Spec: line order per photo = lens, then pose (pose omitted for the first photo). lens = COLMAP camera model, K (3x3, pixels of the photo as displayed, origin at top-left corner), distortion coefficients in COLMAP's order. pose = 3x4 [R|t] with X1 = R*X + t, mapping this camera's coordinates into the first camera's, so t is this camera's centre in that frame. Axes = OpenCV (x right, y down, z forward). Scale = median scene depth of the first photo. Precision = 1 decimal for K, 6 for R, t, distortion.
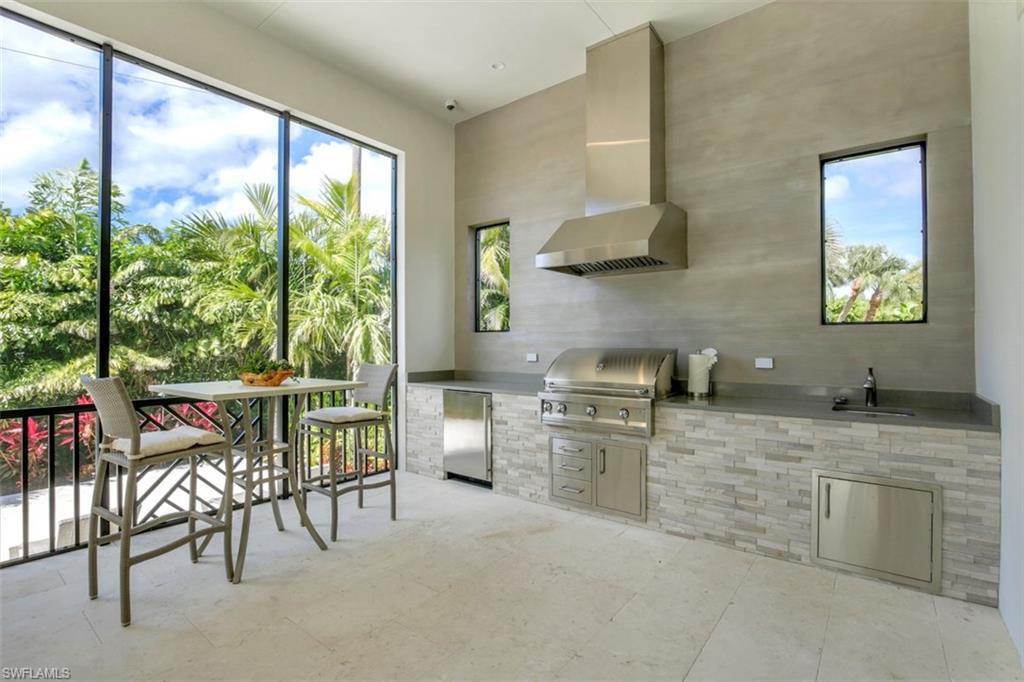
lens RADIAL K [[468.8, 0, 514.2], [0, 468.8, 338.8], [0, 0, 1]] dist [-0.039976, 0.008483]
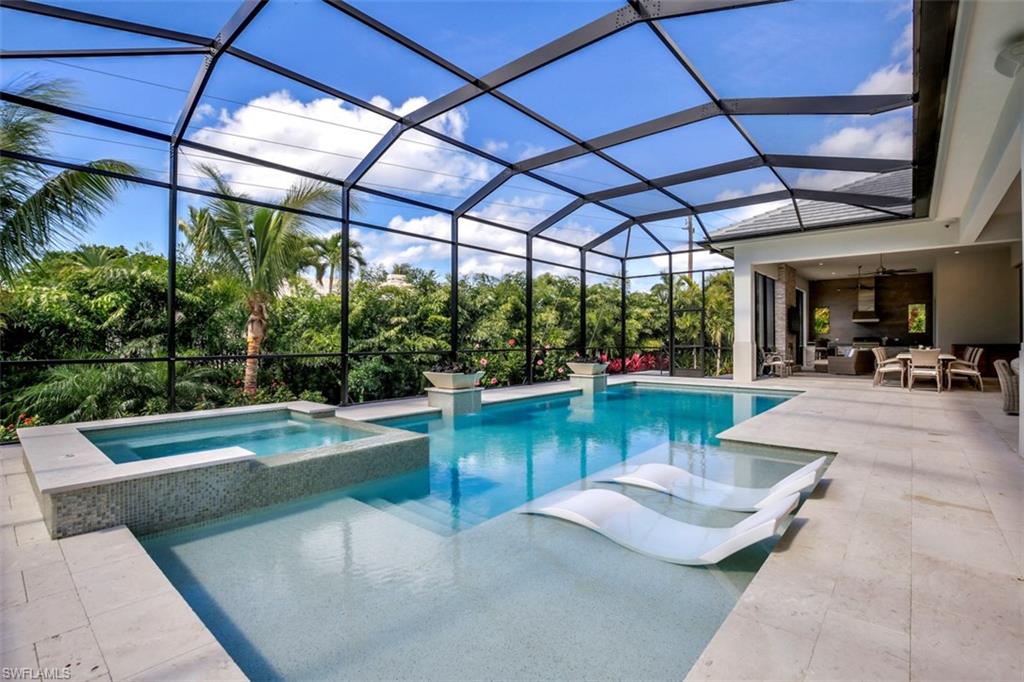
lens RADIAL K [[468.8, 0, 514.2], [0, 468.8, 338.8], [0, 0, 1]] dist [-0.039976, 0.008483]
pose [[0.999148, -0.000303, -0.041267, -3.530547], [-0.000022, 0.999969, -0.007876, 0.080447], [0.041268, 0.007870, 0.999117, -4.319673]]
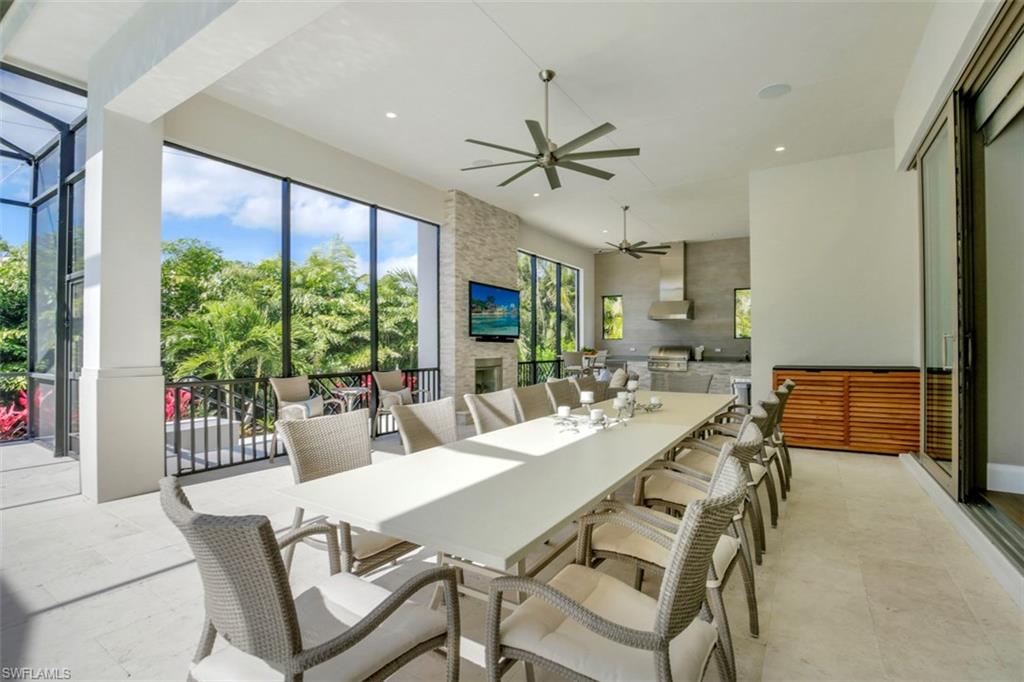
lens RADIAL K [[468.8, 0, 514.2], [0, 468.8, 338.8], [0, 0, 1]] dist [-0.039976, 0.008483]
pose [[0.993728, 0.006440, 0.111635, -1.161350], [-0.006165, 0.999977, -0.002808, -0.009101], [-0.111650, 0.002103, 0.993745, -1.944337]]
